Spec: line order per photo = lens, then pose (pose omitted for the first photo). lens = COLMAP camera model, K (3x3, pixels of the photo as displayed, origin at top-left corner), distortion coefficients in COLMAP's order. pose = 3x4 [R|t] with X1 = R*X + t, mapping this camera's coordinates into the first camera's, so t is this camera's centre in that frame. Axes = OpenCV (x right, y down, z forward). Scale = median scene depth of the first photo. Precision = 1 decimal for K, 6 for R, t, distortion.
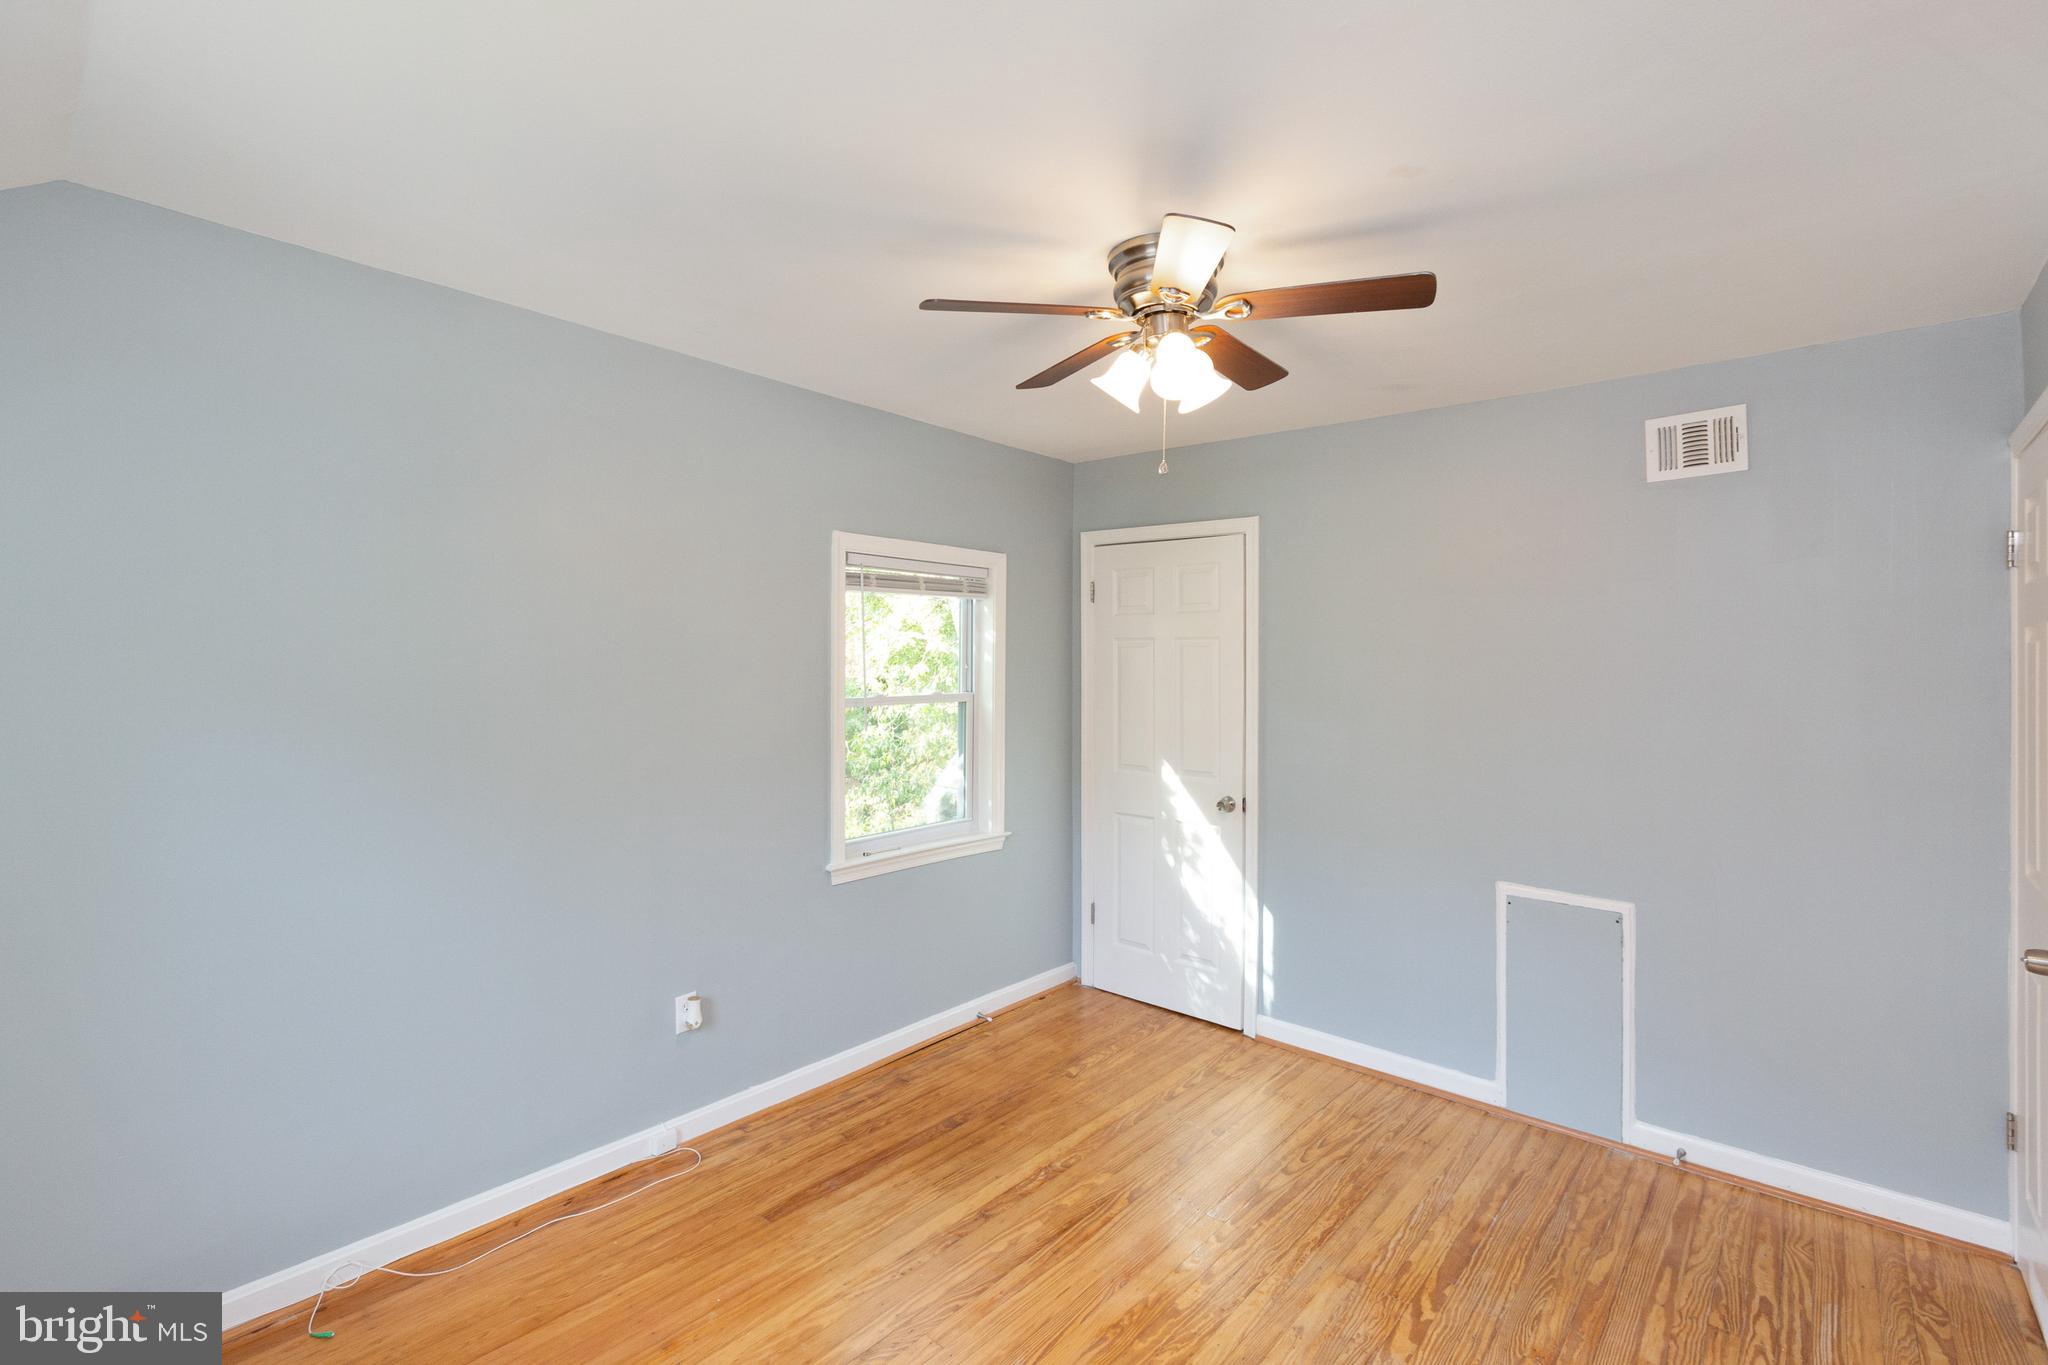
lens RADIAL K [[915.9, 0, 1009.4], [0, 915.9, 668.1], [0, 0, 1]] dist [0.000171, 0.000790]
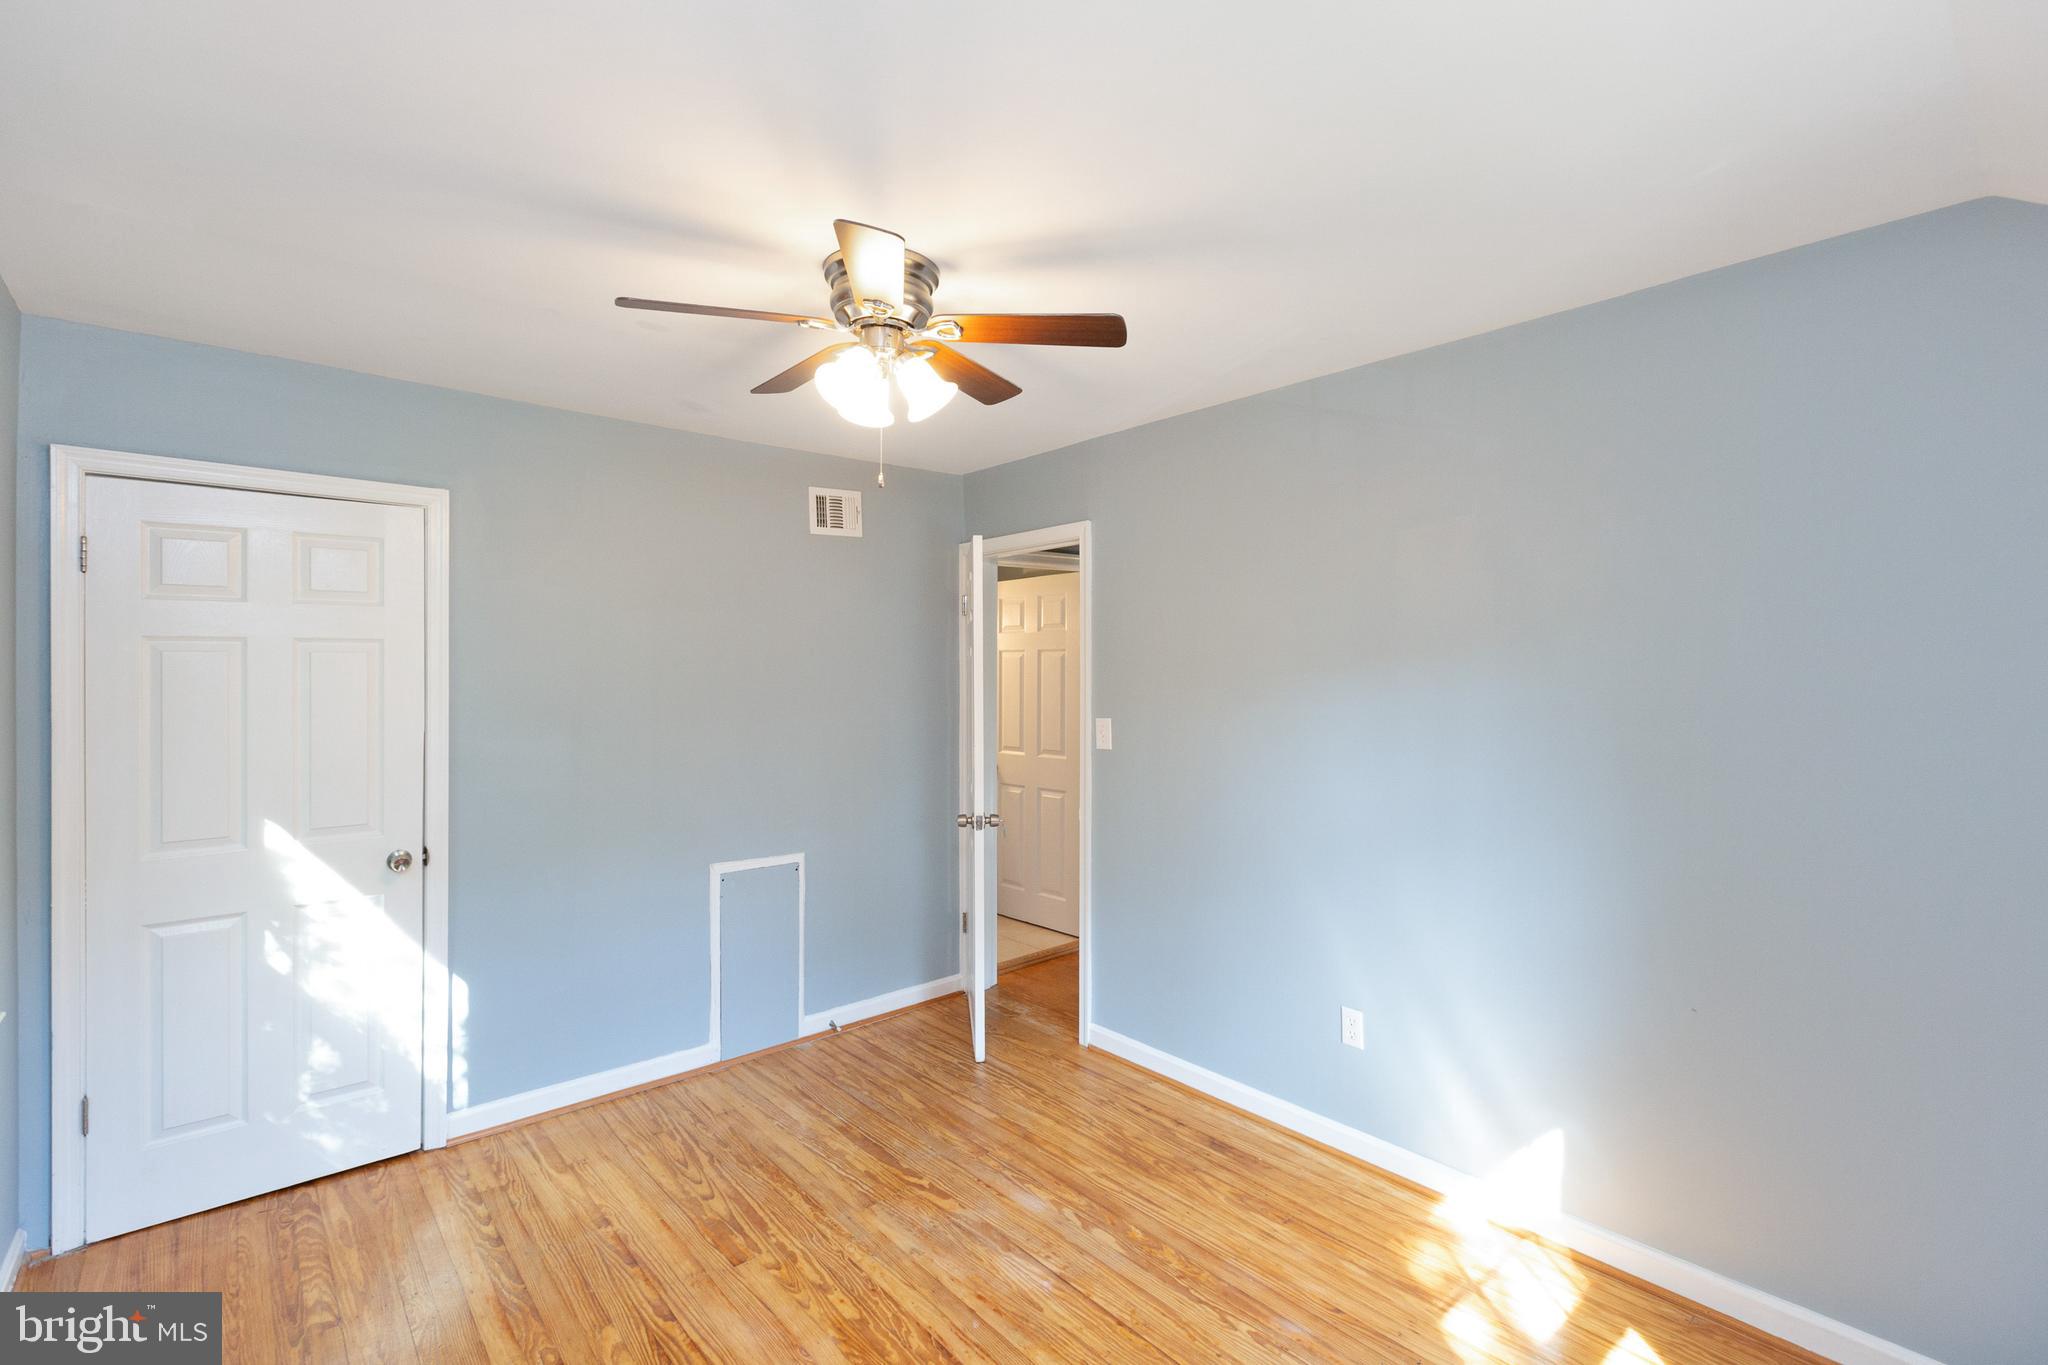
lens RADIAL K [[915.9, 0, 1020.8], [0, 915.9, 672.7], [0, 0, 1]] dist [0.000171, 0.000790]
pose [[0.147603, -0.011199, 0.988983, -0.563540], [0.015598, 0.999838, 0.008994, -0.007470], [-0.988924, 0.014098, 0.147753, 0.489871]]
